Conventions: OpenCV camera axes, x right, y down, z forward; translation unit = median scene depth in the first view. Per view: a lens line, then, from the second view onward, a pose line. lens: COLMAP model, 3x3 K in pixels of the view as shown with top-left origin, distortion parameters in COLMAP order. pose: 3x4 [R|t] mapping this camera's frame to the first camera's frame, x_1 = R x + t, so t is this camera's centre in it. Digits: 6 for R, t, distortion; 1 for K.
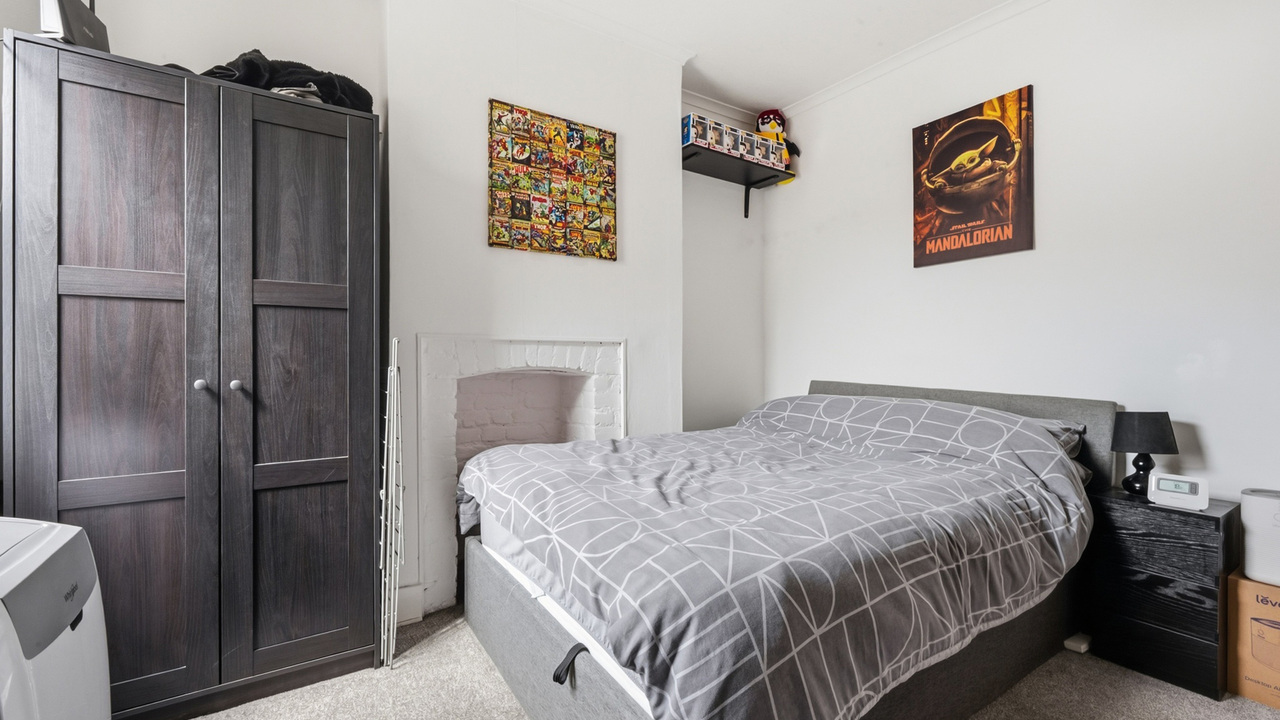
lens RADIAL K [[545.9, 0, 641.4], [0, 545.9, 350.5], [0, 0, 1]] dist [0.000283, 0.000012]
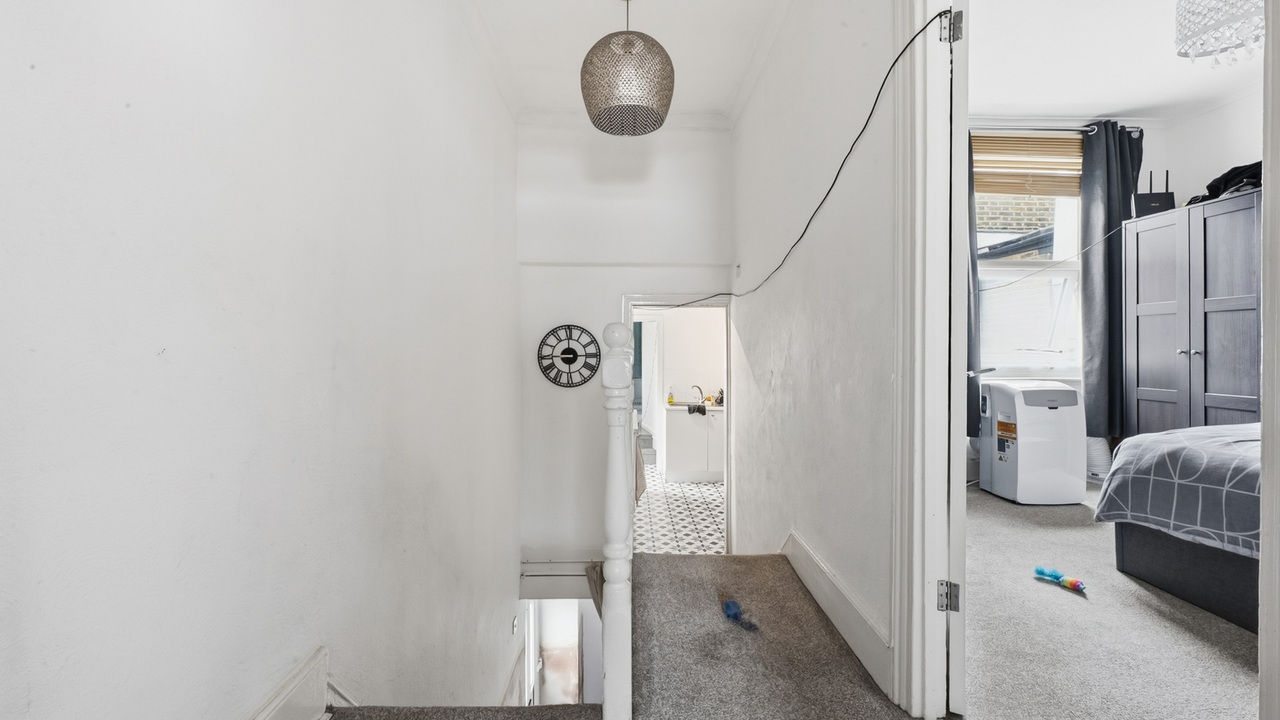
lens RADIAL K [[545.9, 0, 641.4], [0, 545.9, 350.5], [0, 0, 1]] dist [0.000283, 0.000012]
pose [[-0.554859, -0.014383, -0.831820, 2.195802], [-0.019835, 0.999795, -0.004057, 0.110143], [0.831708, 0.014248, -0.555031, 0.427148]]
